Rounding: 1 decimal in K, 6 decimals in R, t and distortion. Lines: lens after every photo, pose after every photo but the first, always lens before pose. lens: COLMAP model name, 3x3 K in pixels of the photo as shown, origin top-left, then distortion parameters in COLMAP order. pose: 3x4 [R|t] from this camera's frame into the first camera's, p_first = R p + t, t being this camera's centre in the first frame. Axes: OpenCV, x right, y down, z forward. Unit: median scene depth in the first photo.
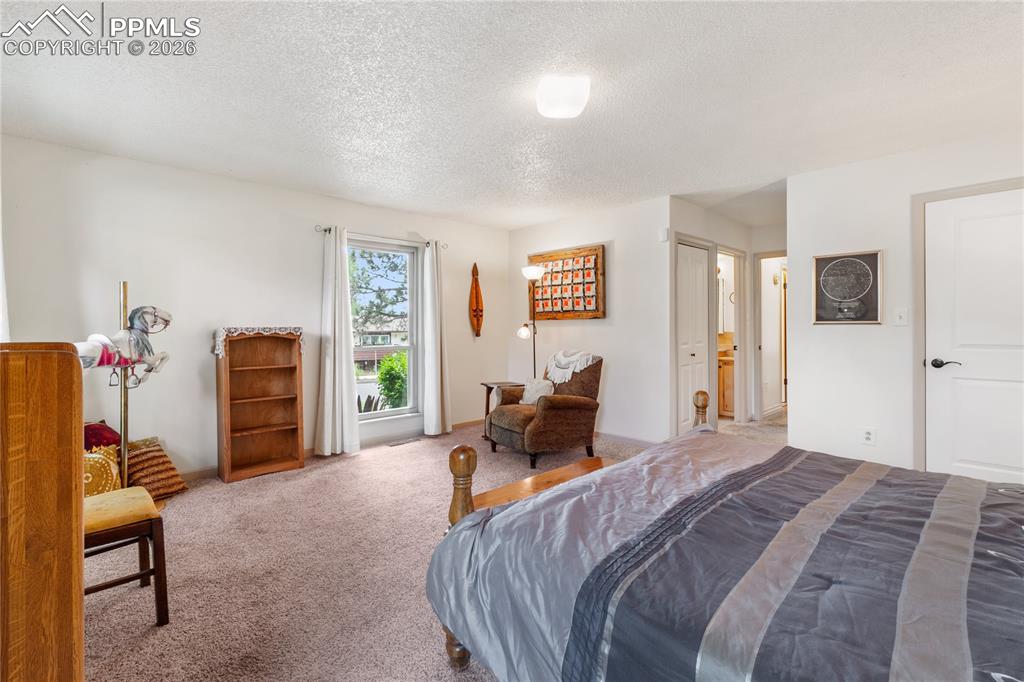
lens RADIAL K [[455.4, 0, 507.8], [0, 455.4, 324.4], [0, 0, 1]] dist [-0.000636, 0.000081]
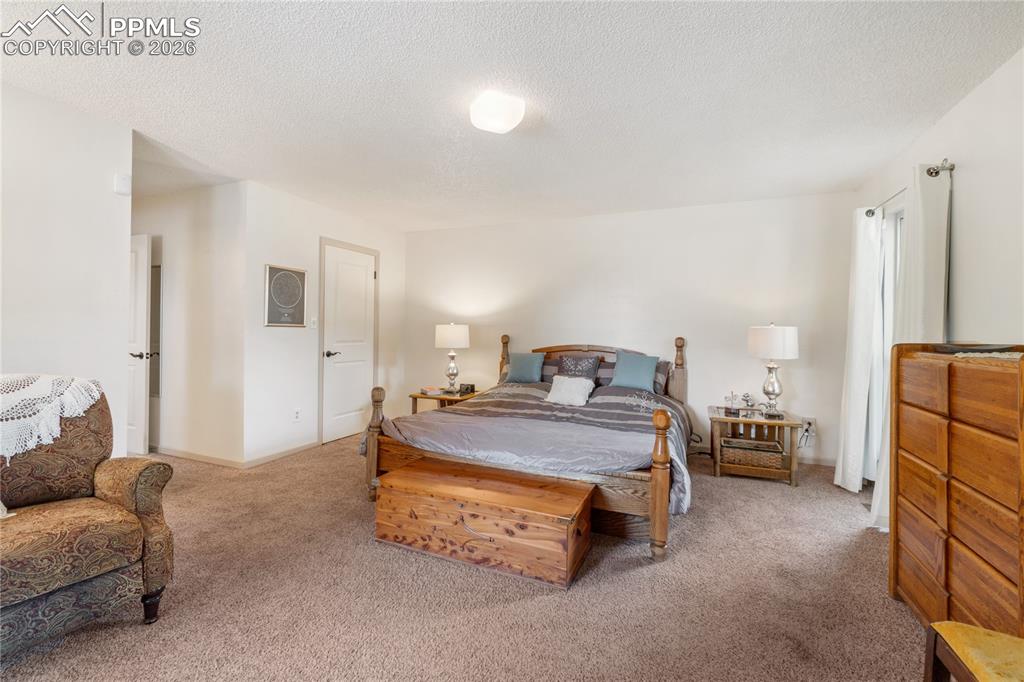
lens RADIAL K [[446.1, 0, 508.2], [0, 446.1, 333.8], [0, 0, 1]] dist [-0.002371, -0.000121]
pose [[-0.391567, -0.005589, 0.920133, -0.402231], [-0.019438, 0.999809, -0.002199, 0.006941], [-0.919944, -0.018746, -0.391600, 0.652648]]
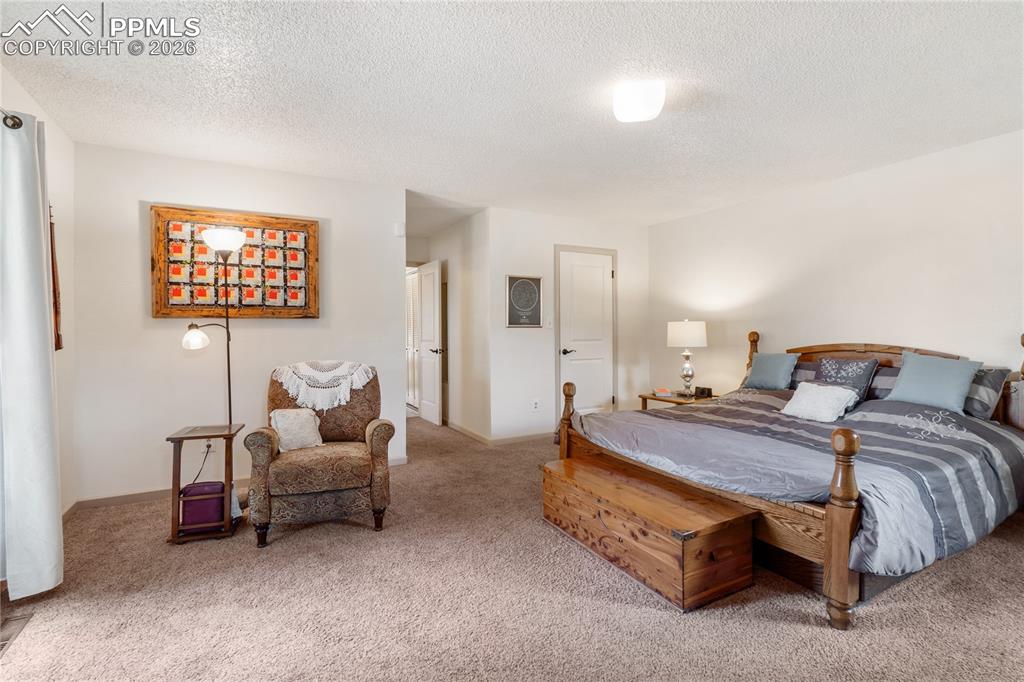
lens RADIAL K [[477.2, 0, 512.3], [0, 477.2, 331.3], [0, 0, 1]] dist [0.001156, 0.000318]
pose [[0.255294, -0.002300, 0.966861, -0.469050], [-0.003237, 0.999990, 0.003233, 0.004905], [-0.966858, -0.003955, 0.255284, 0.472970]]
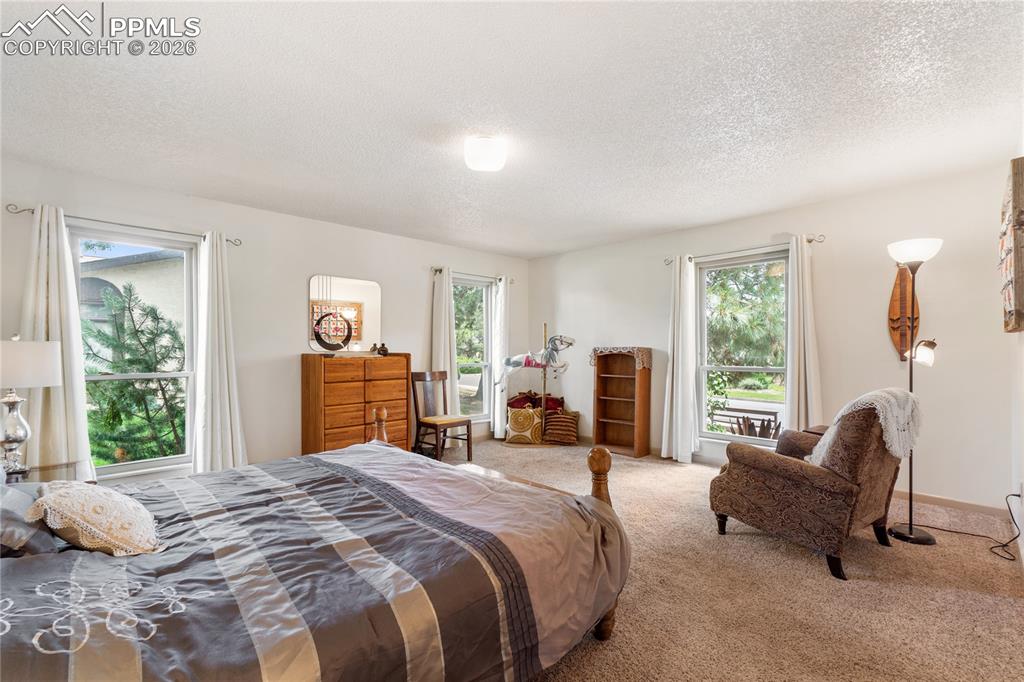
lens RADIAL K [[438.4, 0, 513.8], [0, 438.4, 350.4], [0, 0, 1]] dist [-0.000499, -0.000006]
pose [[0.028719, 0.005385, -0.999573, 0.596667], [0.009327, 0.999941, 0.005655, 0.004131], [0.999544, -0.009486, 0.028667, 0.494952]]
